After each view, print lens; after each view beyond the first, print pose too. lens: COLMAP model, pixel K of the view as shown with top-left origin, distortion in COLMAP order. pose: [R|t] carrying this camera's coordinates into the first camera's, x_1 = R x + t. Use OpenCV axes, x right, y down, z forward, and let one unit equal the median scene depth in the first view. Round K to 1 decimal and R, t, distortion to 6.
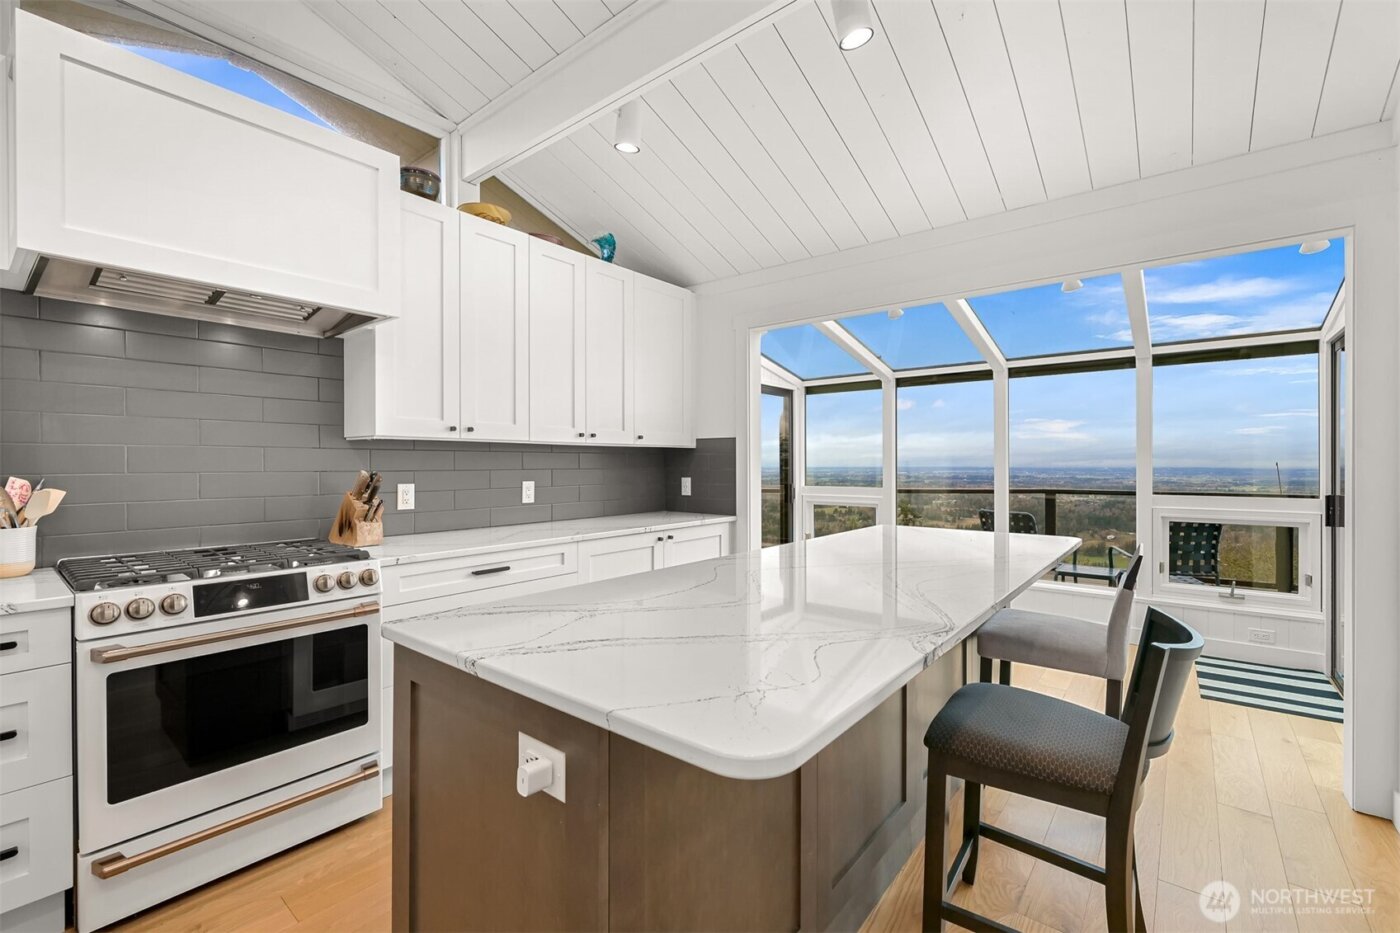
lens RADIAL K [[605.8, 0, 705.7], [0, 605.8, 467.6], [0, 0, 1]] dist [-0.002949, 0.000055]
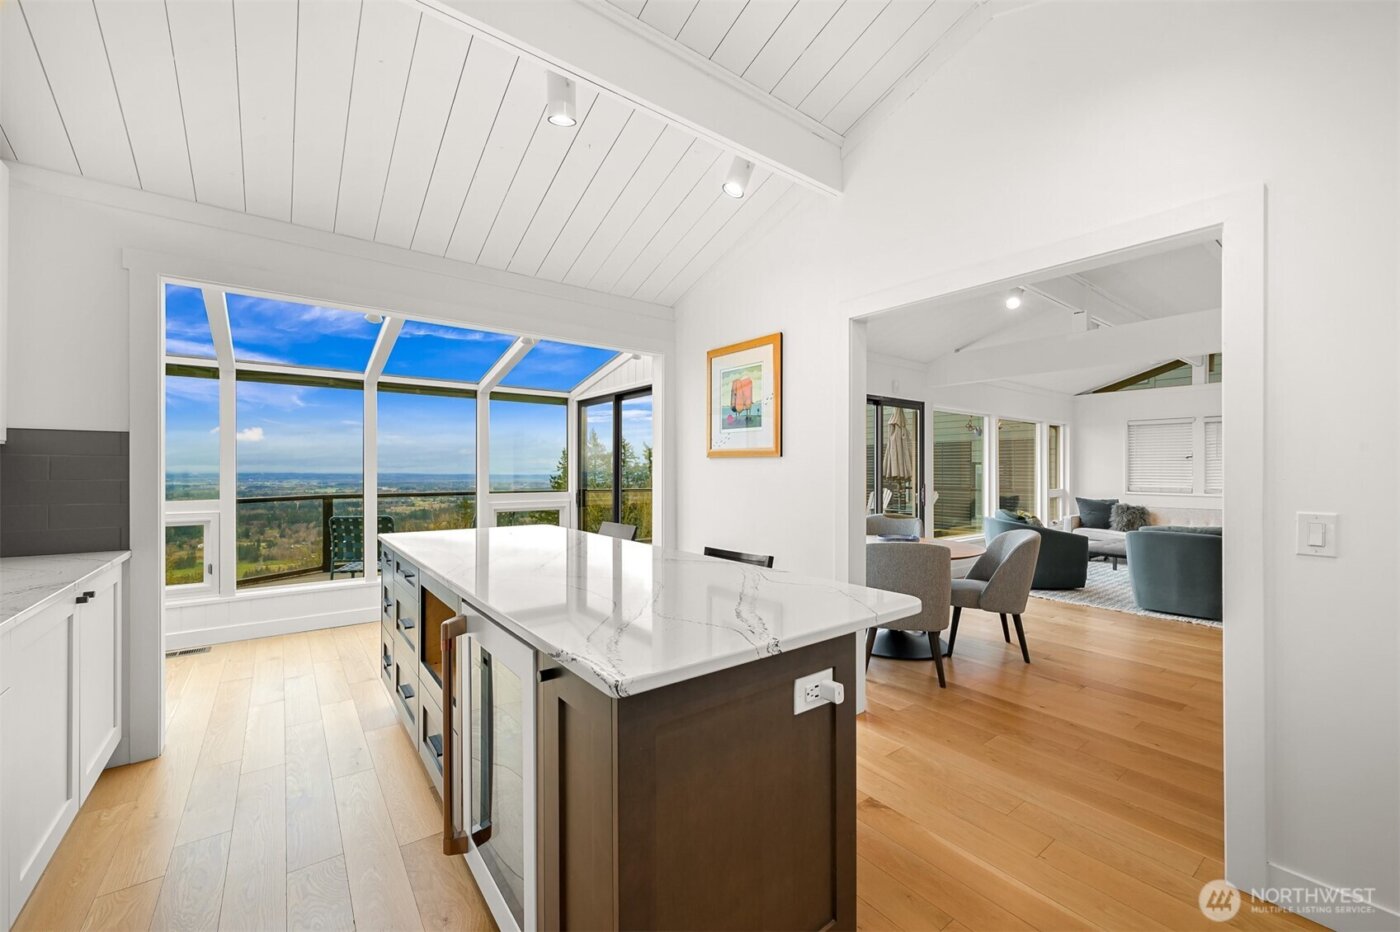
lens RADIAL K [[572.3, 0, 698.2], [0, 572.3, 468.9], [0, 0, 1]] dist [0.014732, -0.000955]
pose [[0.215011, 0.002274, 0.976609, -0.441803], [0.003690, 0.999988, -0.003140, -0.004532], [-0.976605, 0.004279, 0.215000, 0.265906]]
